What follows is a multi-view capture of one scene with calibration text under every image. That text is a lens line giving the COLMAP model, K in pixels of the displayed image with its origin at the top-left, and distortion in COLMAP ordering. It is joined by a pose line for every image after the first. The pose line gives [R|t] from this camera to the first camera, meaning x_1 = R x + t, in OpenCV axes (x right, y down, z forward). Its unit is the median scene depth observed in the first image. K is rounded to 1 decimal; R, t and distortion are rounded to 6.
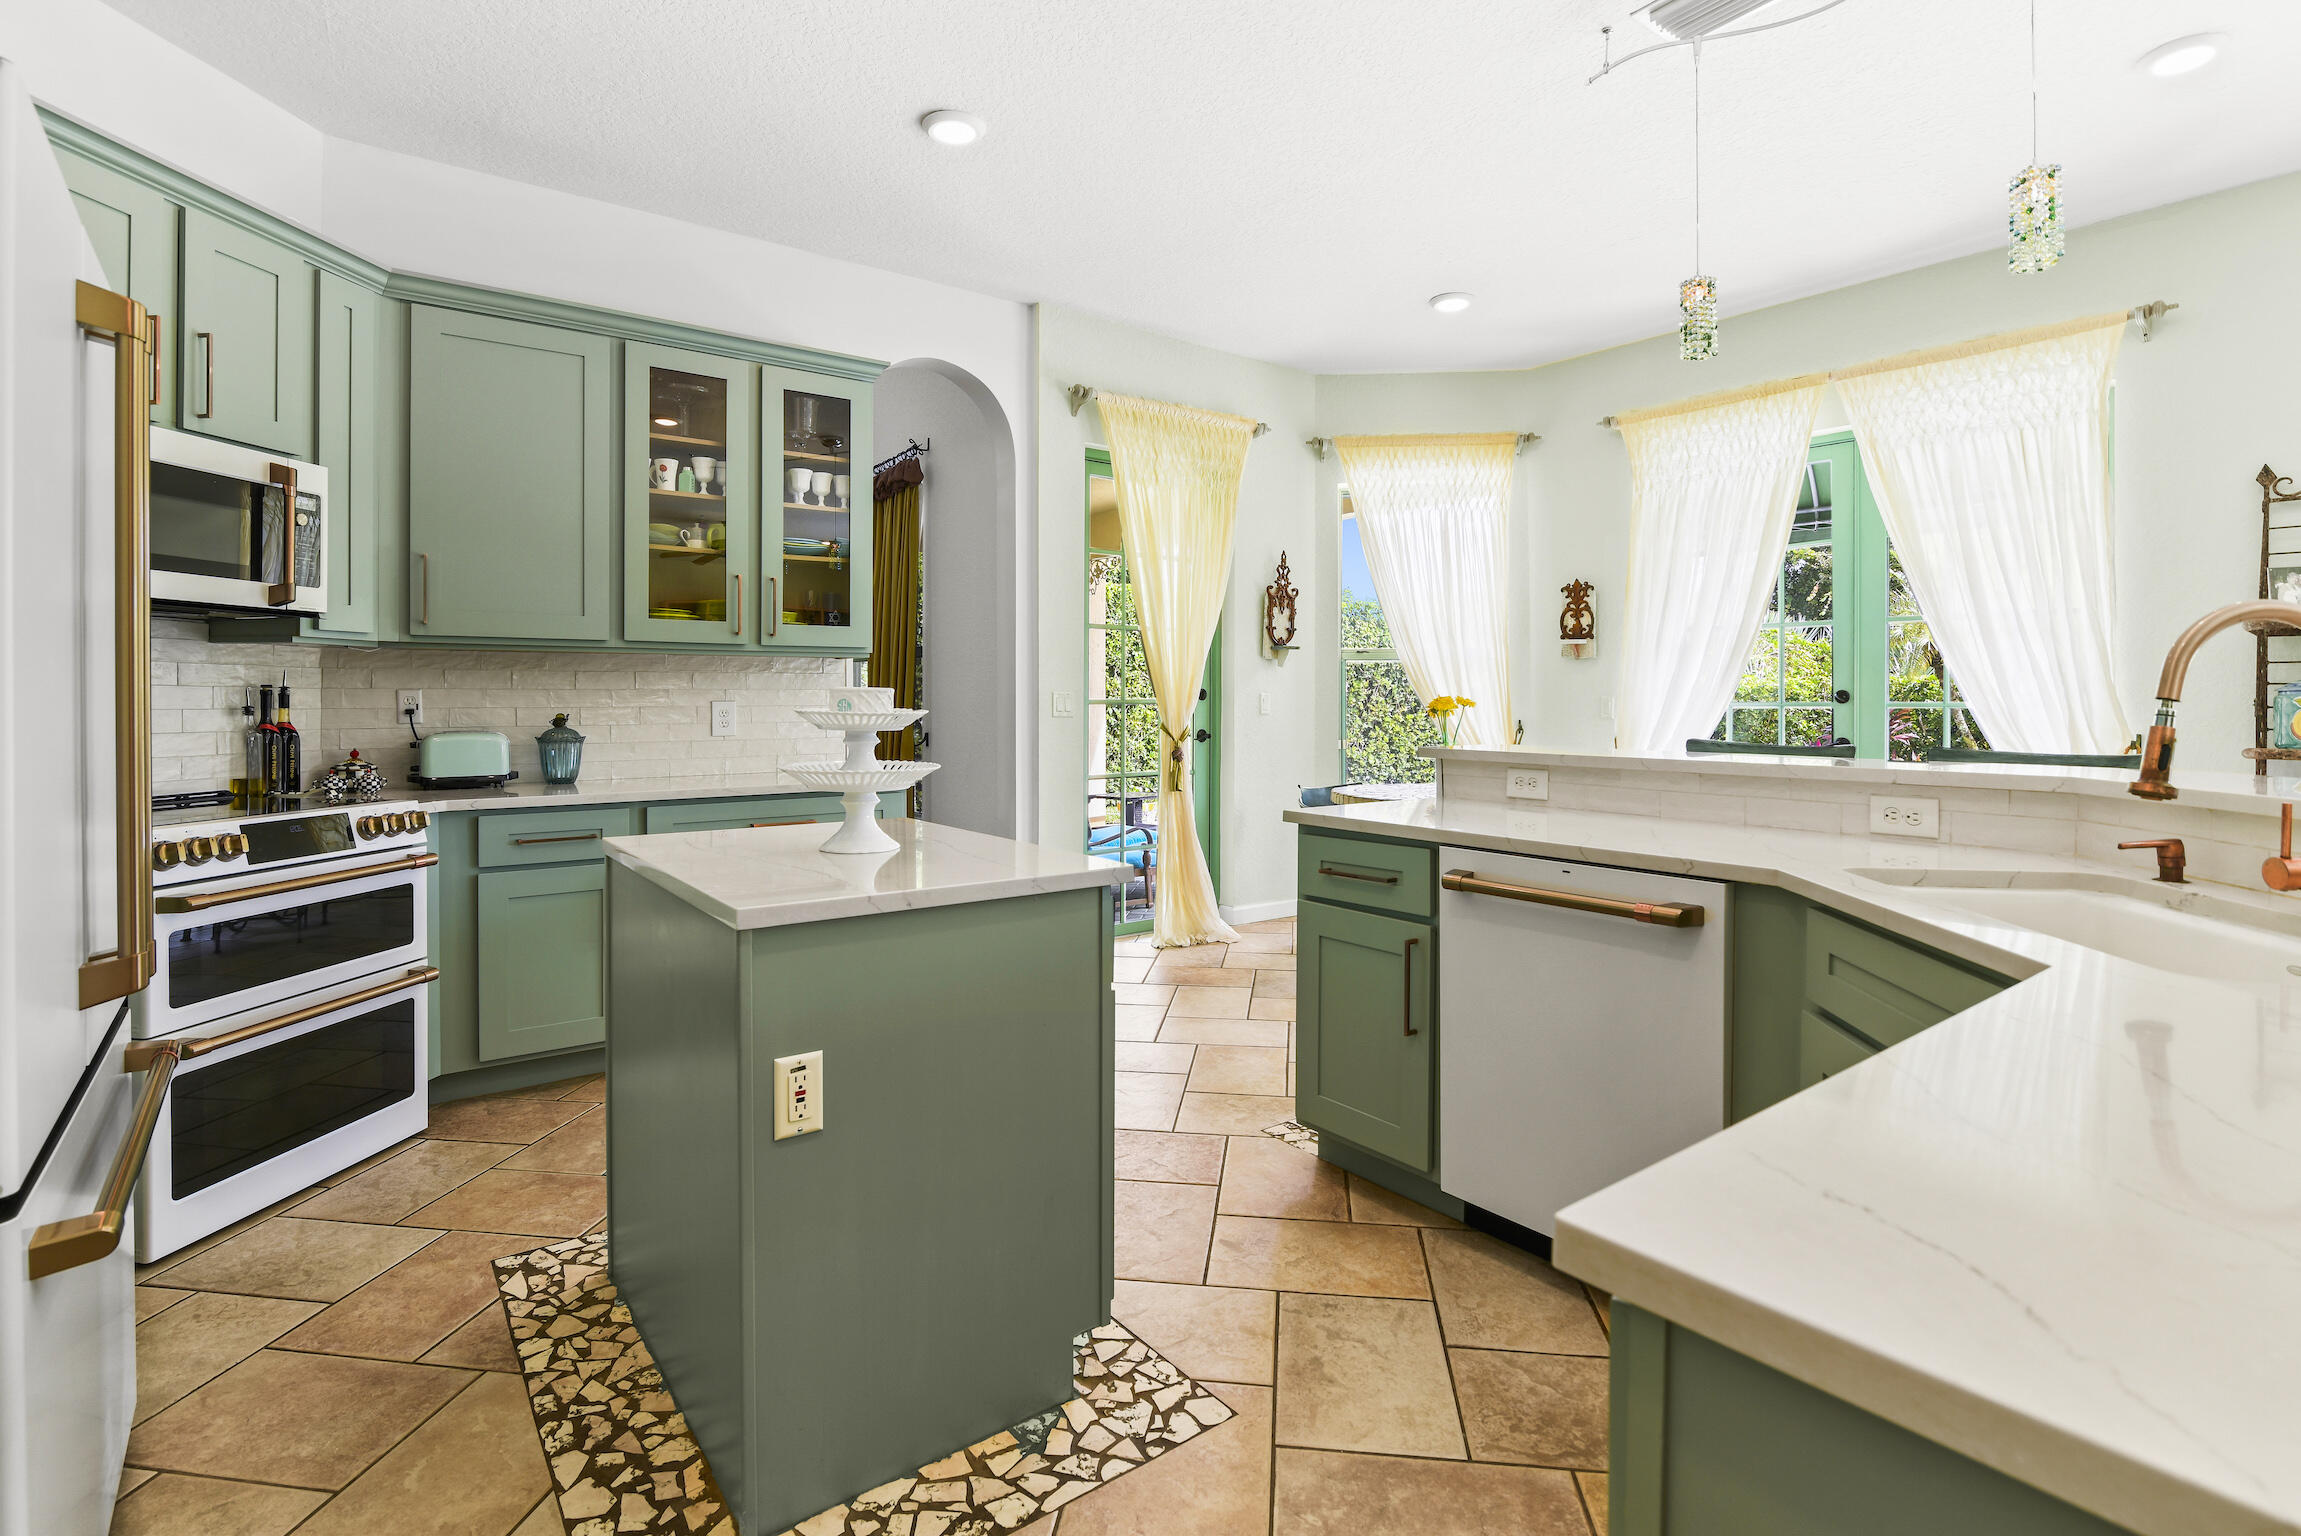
lens RADIAL K [[1091.0, 0, 1152.4], [0, 1091.0, 705.3], [0, 0, 1]] dist [-0.017869, 0.000571]
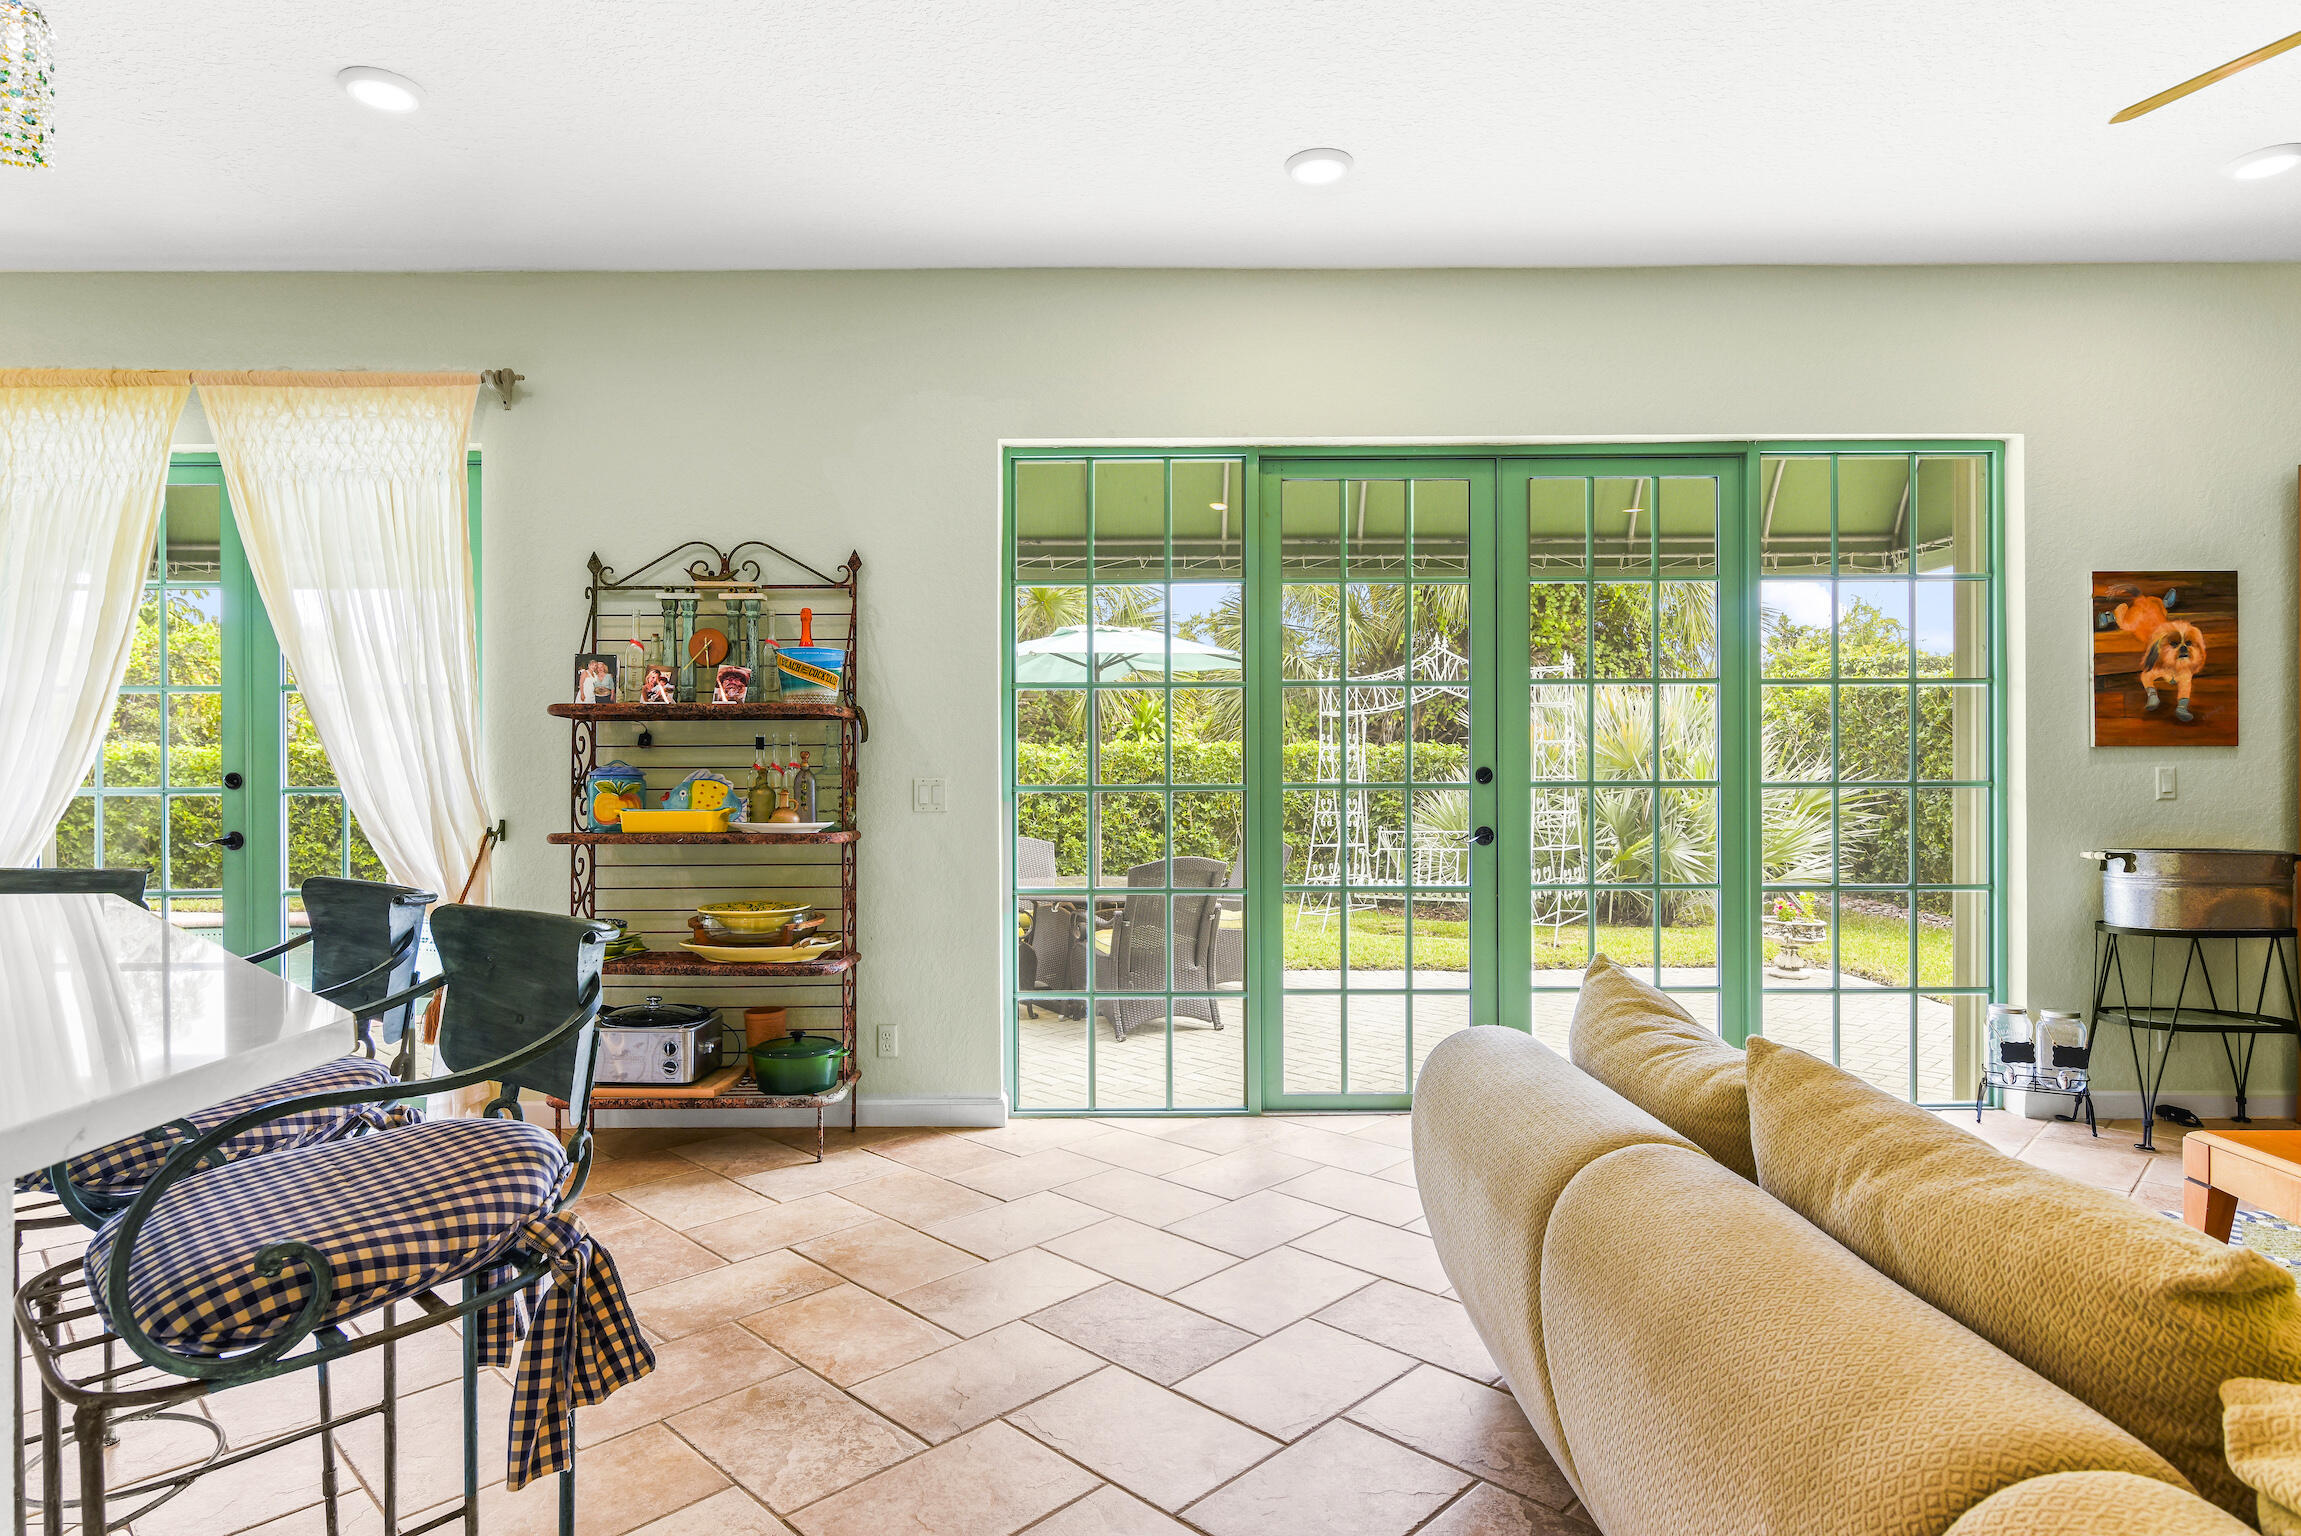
lens RADIAL K [[1264.3, 0, 1134.7], [0, 1264.3, 762.3], [0, 0, 1]] dist [-0.001178, 0.000065]
pose [[0.608365, -0.004331, 0.793645, 0.341048], [0.010439, 0.999942, -0.002545, -0.014116], [-0.793588, 0.009833, 0.608375, -0.119883]]
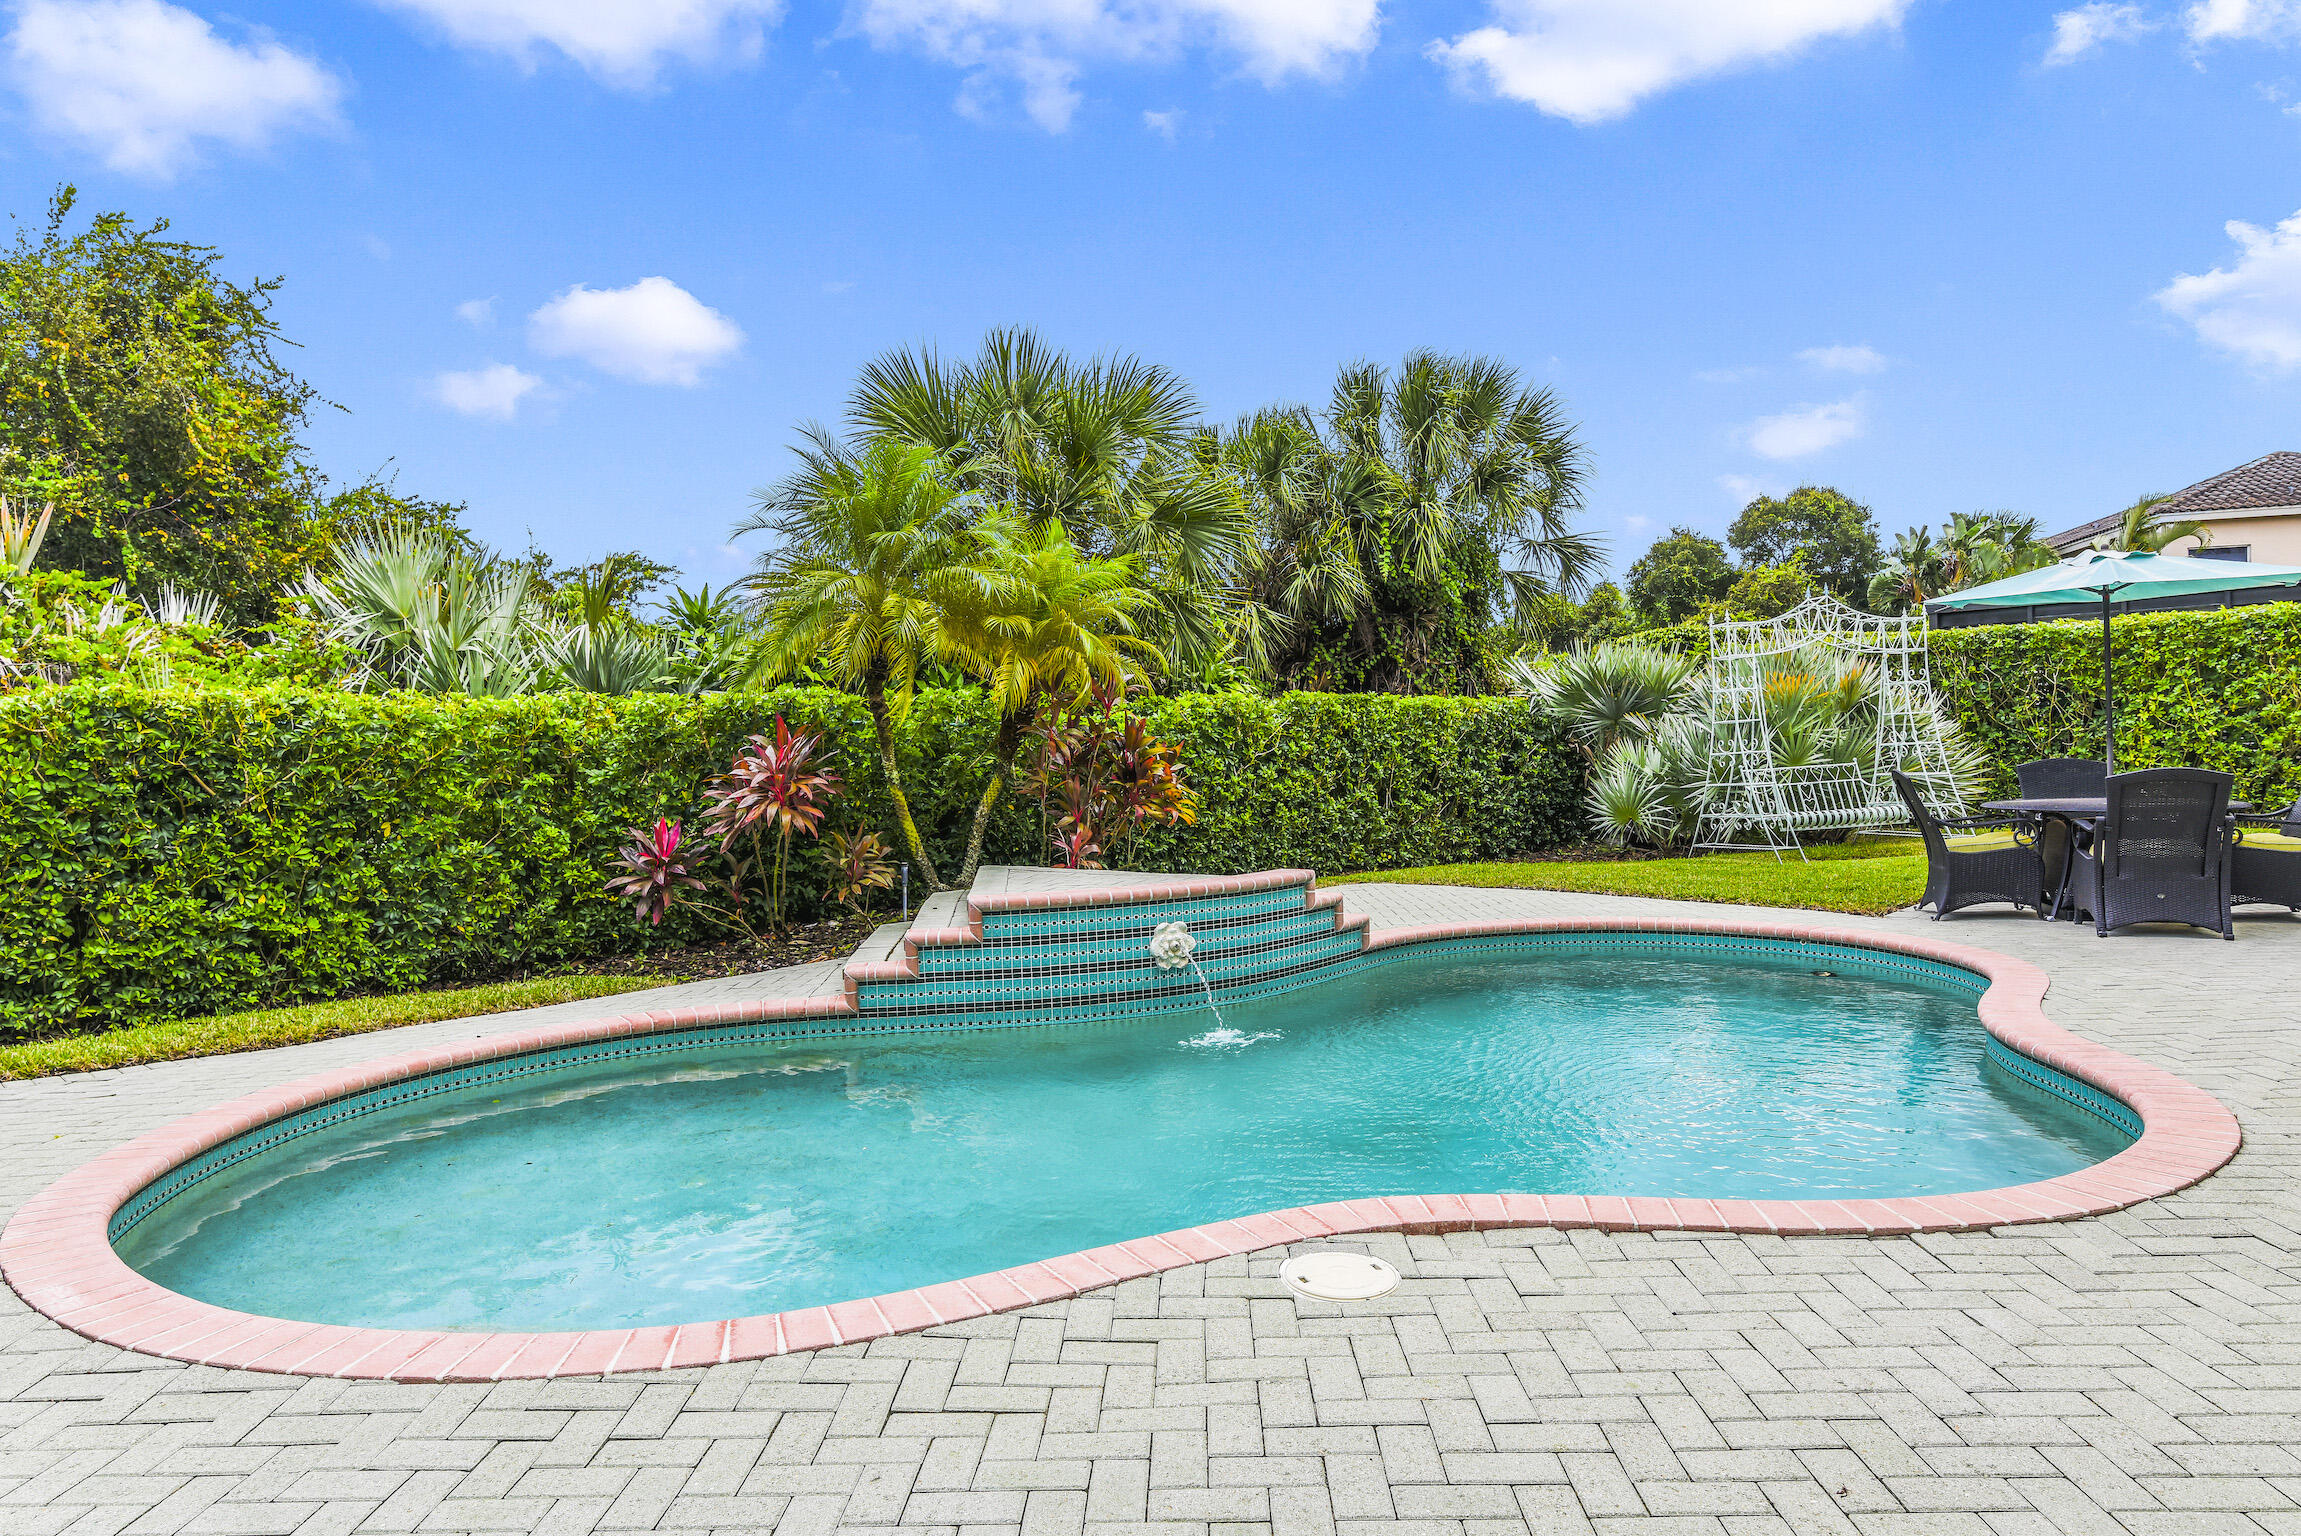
lens RADIAL K [[1409.5, 0, 1137.7], [0, 1409.5, 801.5], [0, 0, 1]] dist [-0.006371, 0.000774]
pose [[-0.095740, -0.037933, 0.994683, -0.171722], [0.037128, 0.998442, 0.041650, 0.019480], [-0.994714, 0.040918, -0.094182, 2.607651]]
